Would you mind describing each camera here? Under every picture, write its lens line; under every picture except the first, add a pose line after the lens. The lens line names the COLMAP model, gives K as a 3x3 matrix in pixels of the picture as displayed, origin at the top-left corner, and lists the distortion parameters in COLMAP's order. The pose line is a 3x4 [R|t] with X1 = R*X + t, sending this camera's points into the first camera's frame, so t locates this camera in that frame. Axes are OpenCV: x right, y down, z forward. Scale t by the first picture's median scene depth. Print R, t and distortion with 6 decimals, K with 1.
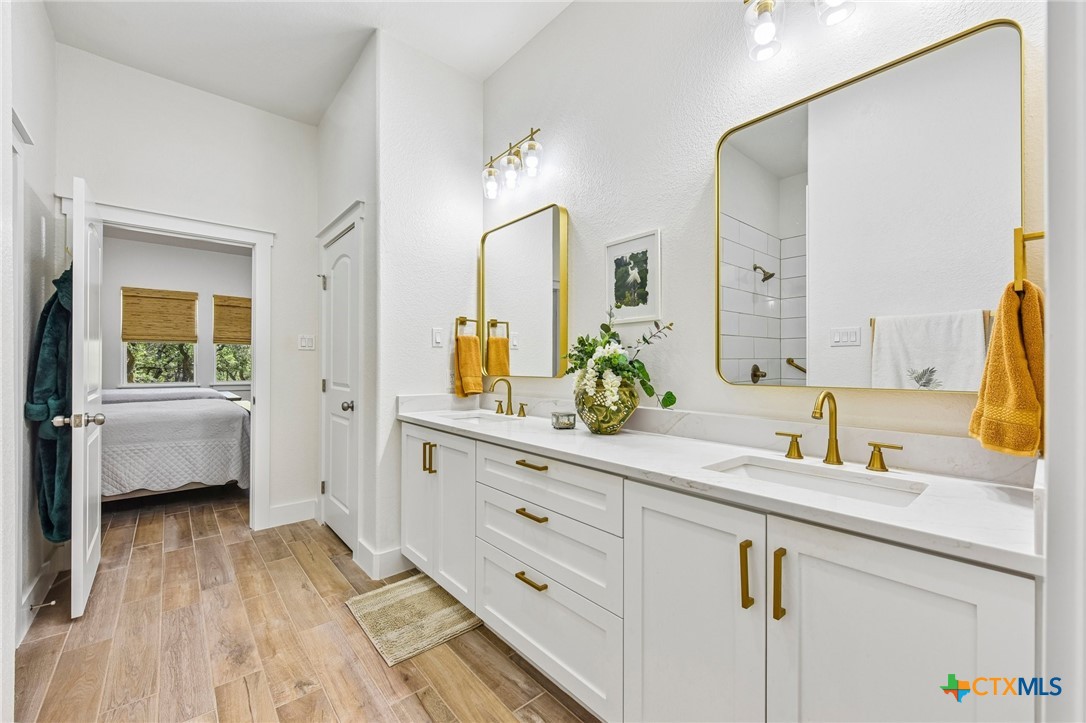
lens RADIAL K [[440.8, 0, 546.5], [0, 440.8, 361.0], [0, 0, 1]] dist [0.004096, -0.002556]
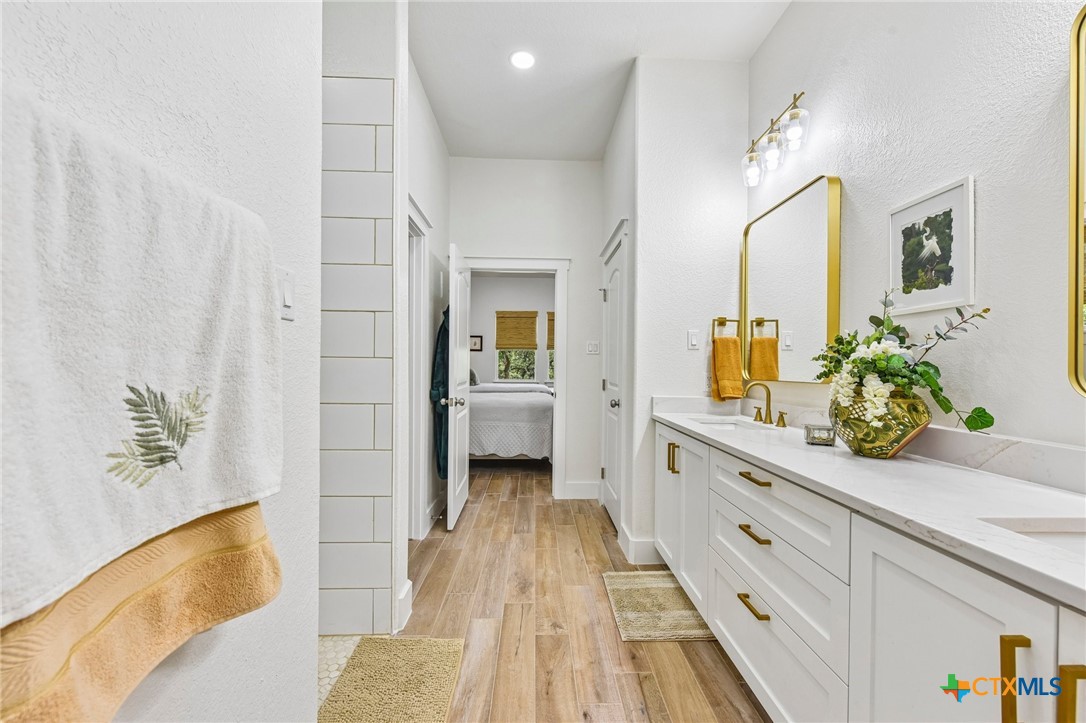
lens RADIAL K [[440.8, 0, 543.1], [0, 440.8, 364.1], [0, 0, 1]] dist [0.004096, -0.002556]
pose [[0.770982, 0.001841, -0.636854, 0.157718], [-0.001290, 0.999998, 0.001329, 0.000781], [0.636855, -0.000203, 0.770983, 0.021086]]
